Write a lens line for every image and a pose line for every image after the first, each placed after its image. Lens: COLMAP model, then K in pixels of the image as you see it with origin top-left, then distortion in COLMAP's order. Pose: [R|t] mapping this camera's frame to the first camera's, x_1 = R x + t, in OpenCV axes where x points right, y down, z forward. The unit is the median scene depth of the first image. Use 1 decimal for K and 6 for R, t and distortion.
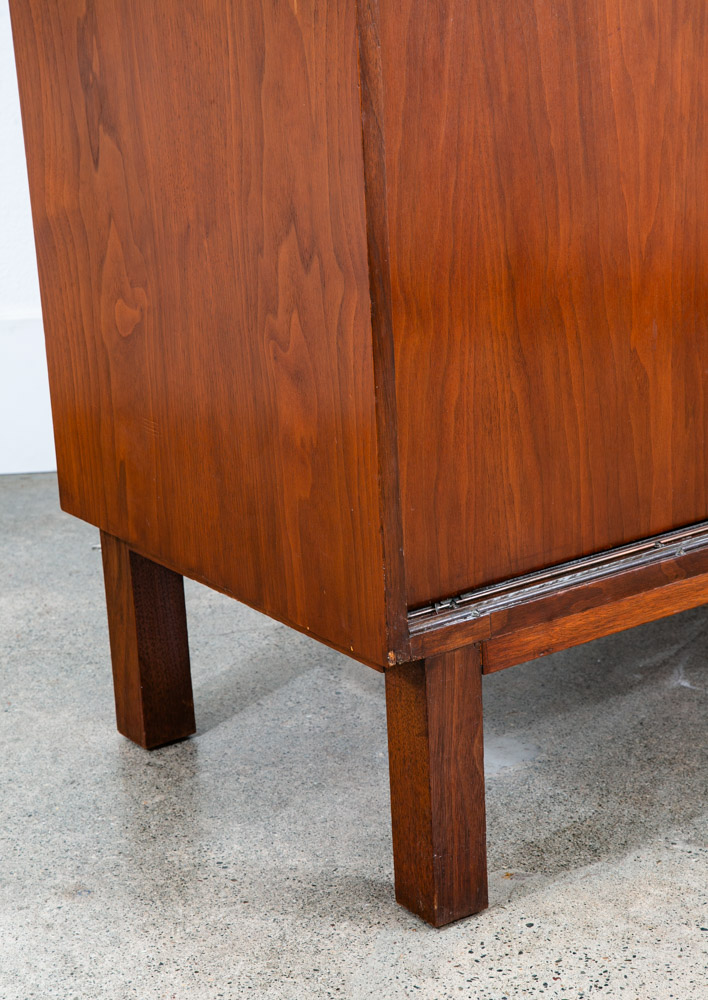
lens RADIAL K [[2605.7, 0, 355.1], [0, 2605.7, 541.2], [0, 0, 1]] dist [0.480997, -0.019052]
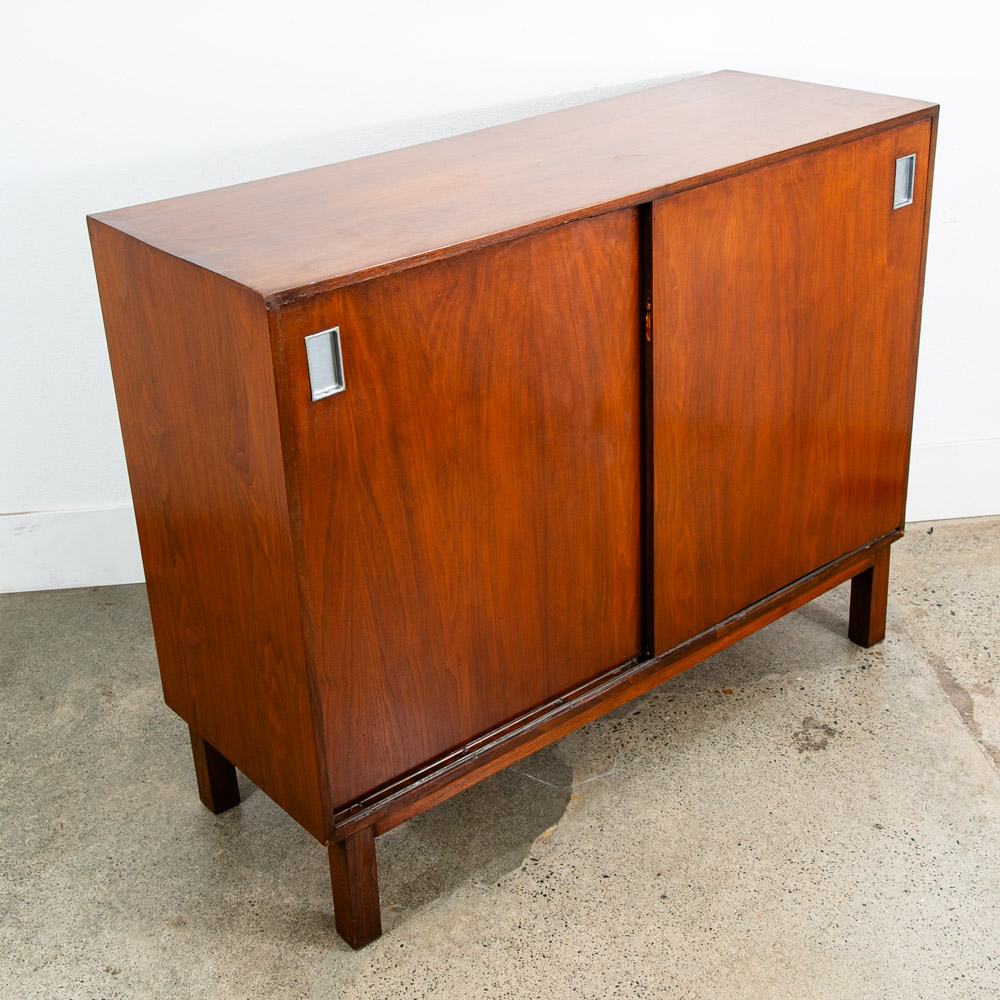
lens RADIAL K [[1518.1, 0, 508.6], [0, 1518.1, 479.7], [0, 0, 1]] dist [-0.012406, 0.053471]
pose [[0.996380, -0.022355, 0.082017, 0.060358], [0.012616, 0.993005, 0.117395, -0.349920], [-0.084068, -0.115935, 0.989693, -0.128058]]
